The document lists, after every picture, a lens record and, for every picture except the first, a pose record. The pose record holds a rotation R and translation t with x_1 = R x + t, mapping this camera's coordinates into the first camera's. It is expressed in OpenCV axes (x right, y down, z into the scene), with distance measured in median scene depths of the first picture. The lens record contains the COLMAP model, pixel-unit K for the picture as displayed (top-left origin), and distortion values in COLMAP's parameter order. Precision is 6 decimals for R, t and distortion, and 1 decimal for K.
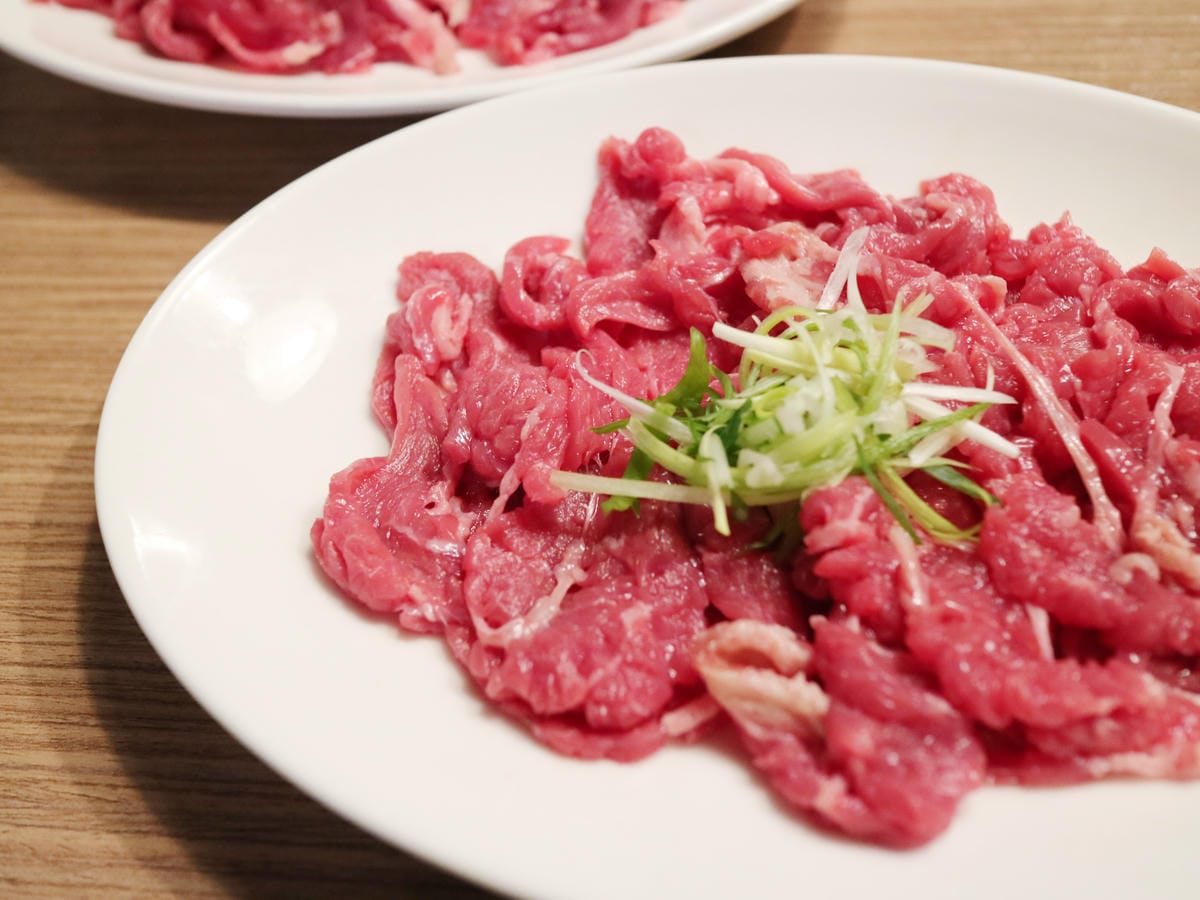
lens RADIAL K [[1317.7, 0, 601.4], [0, 1317.7, 450.5], [0, 0, 1]] dist [-0.006842, 0.000000]
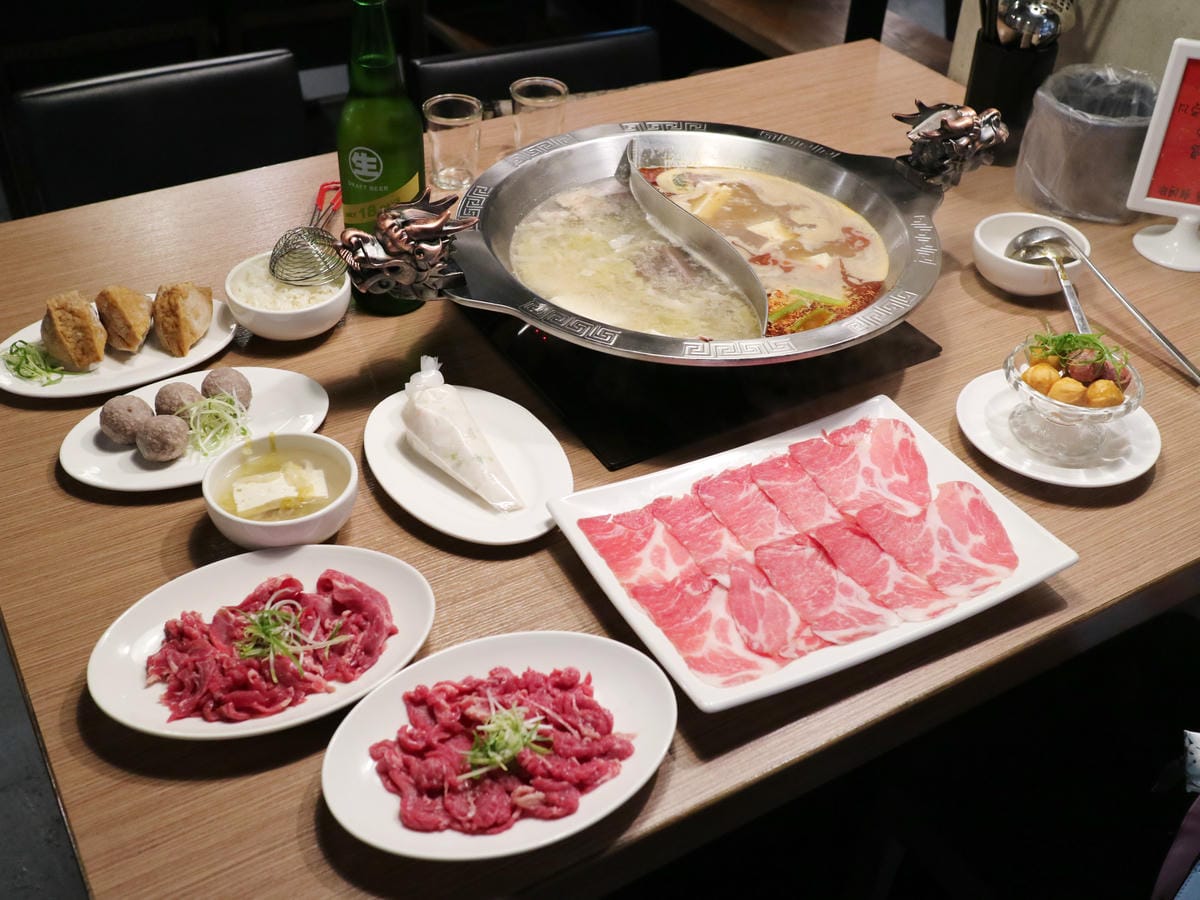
lens RADIAL K [[1317.7, 0, 600.0], [0, 1317.7, 451.5], [0, 0, 1]] dist [-0.006842, 0.000000]
pose [[0.795425, -0.269501, 0.542833, -1.589273], [0.411521, 0.897720, -0.157318, -0.063558], [-0.444915, 0.348522, 0.824975, -2.819128]]
